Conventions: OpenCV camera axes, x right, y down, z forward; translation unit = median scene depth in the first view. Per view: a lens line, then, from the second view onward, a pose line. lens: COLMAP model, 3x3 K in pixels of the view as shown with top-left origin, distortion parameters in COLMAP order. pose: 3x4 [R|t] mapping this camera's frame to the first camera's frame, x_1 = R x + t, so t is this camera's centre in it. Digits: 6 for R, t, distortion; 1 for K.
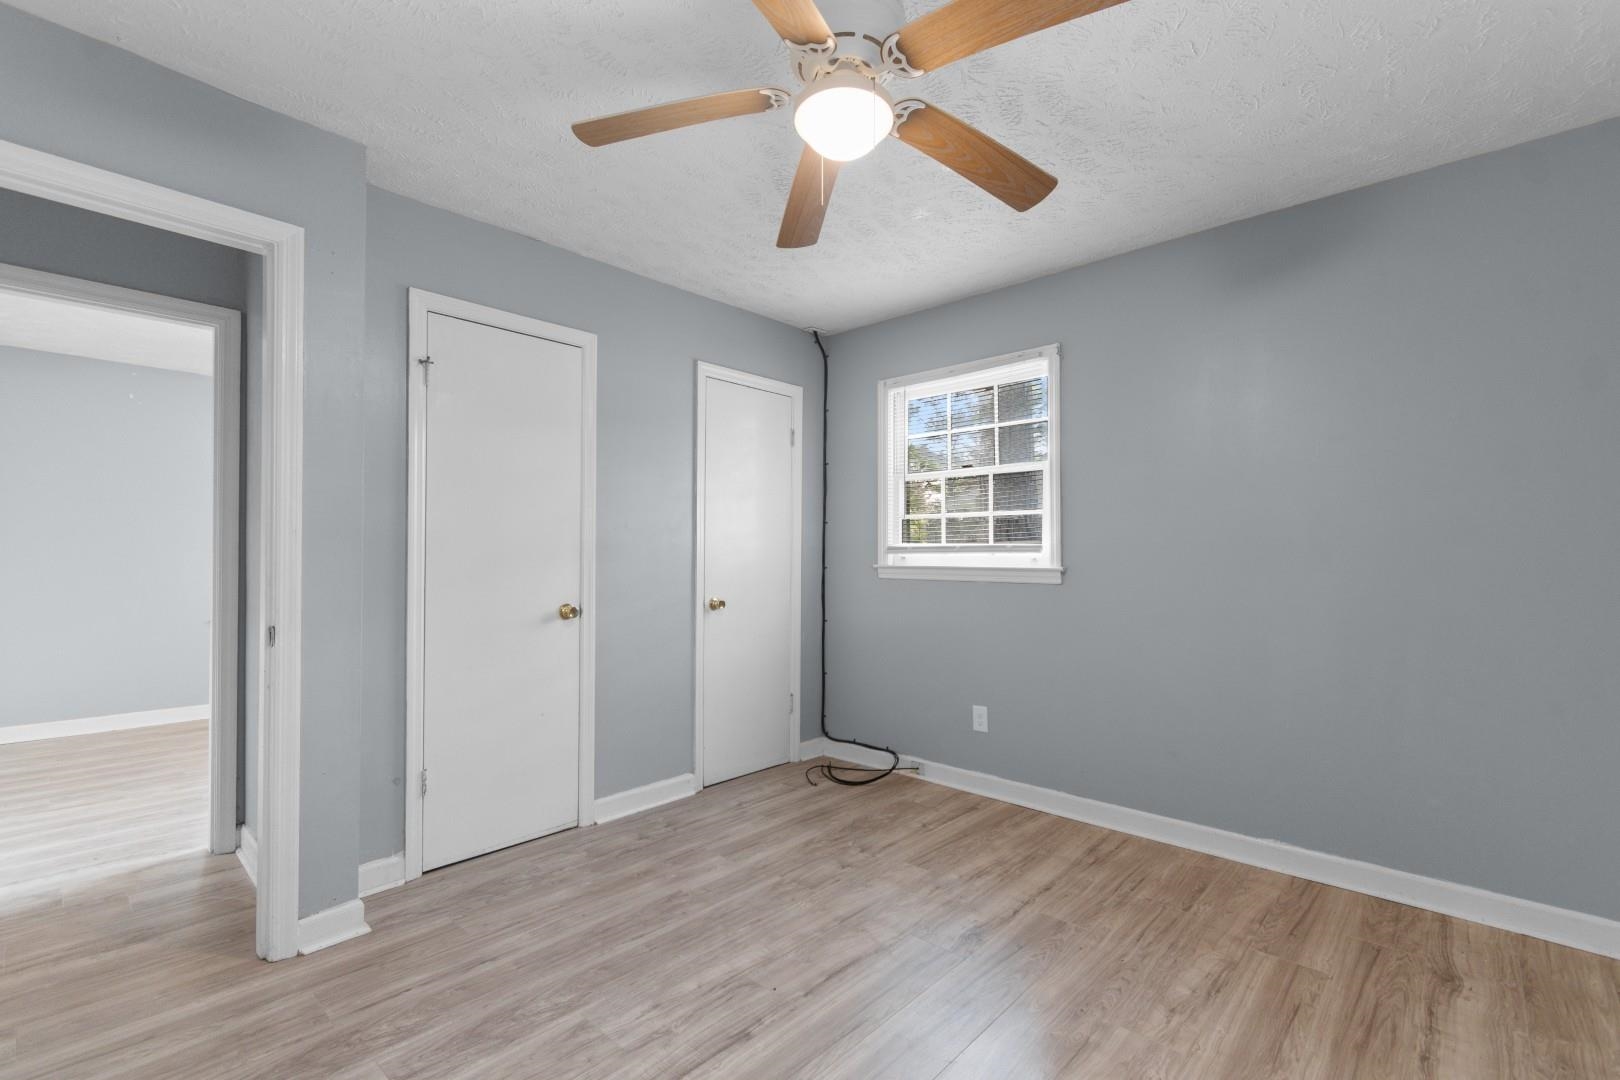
lens RADIAL K [[714.9, 0, 810.5], [0, 714.9, 548.4], [0, 0, 1]] dist [0.002393, -0.000461]
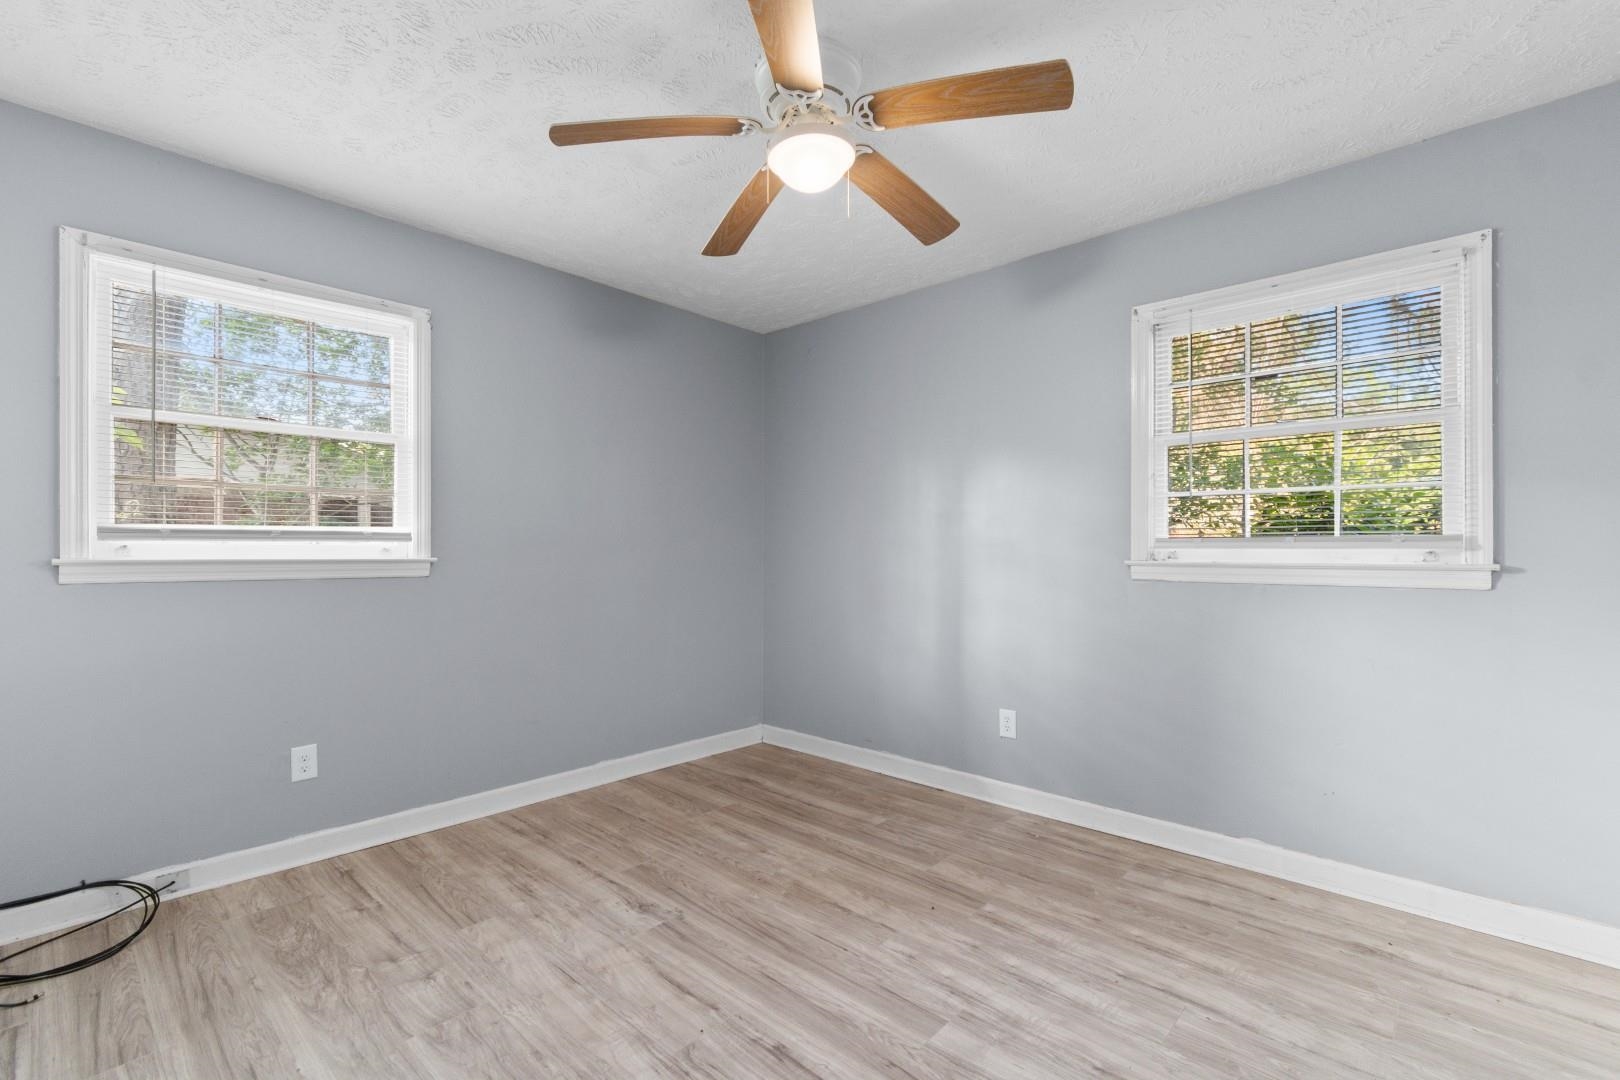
lens RADIAL K [[714.9, 0, 810.5], [0, 714.9, 548.4], [0, 0, 1]] dist [0.002393, -0.000461]
pose [[-0.003615, 0.000230, 0.999993, -0.676465], [-0.013967, 0.999902, -0.000280, 0.009115], [-0.999896, -0.013968, -0.003612, 0.628681]]
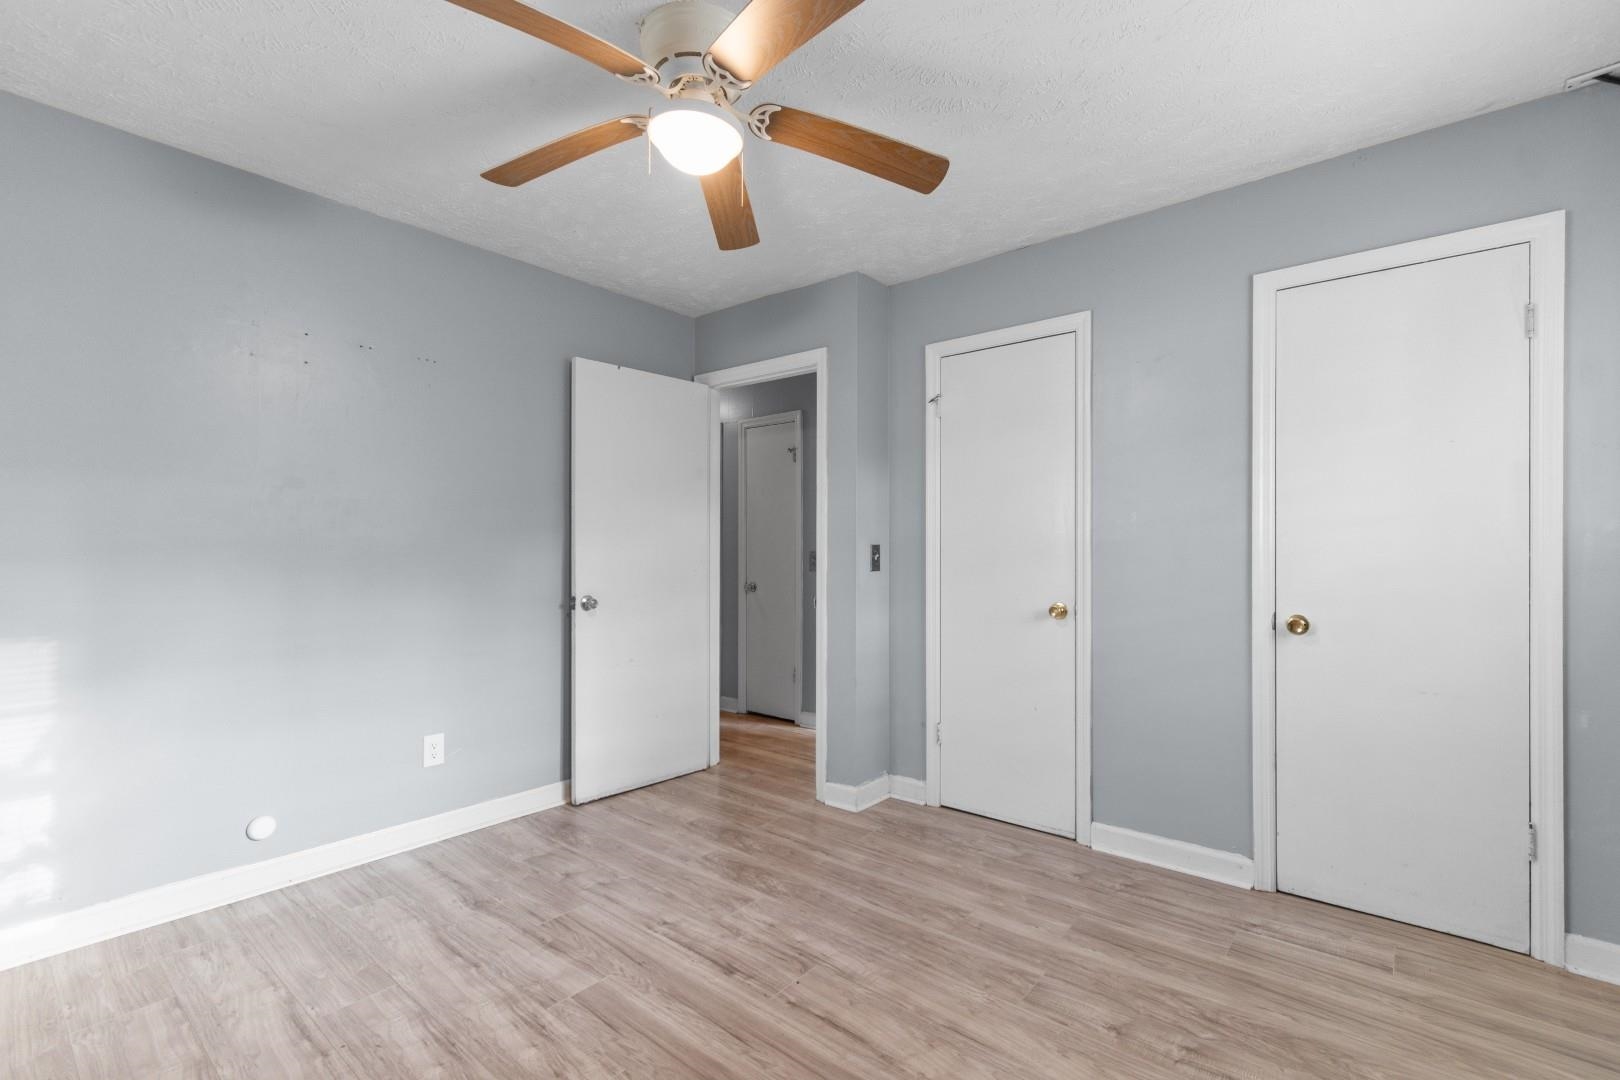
lens RADIAL K [[714.9, 0, 810.5], [0, 714.9, 548.4], [0, 0, 1]] dist [0.002393, -0.000461]
pose [[0.052101, -0.007575, -0.998613, 0.691273], [0.010760, 0.999917, -0.007024, 0.007820], [0.998584, -0.010379, 0.052178, 0.696945]]
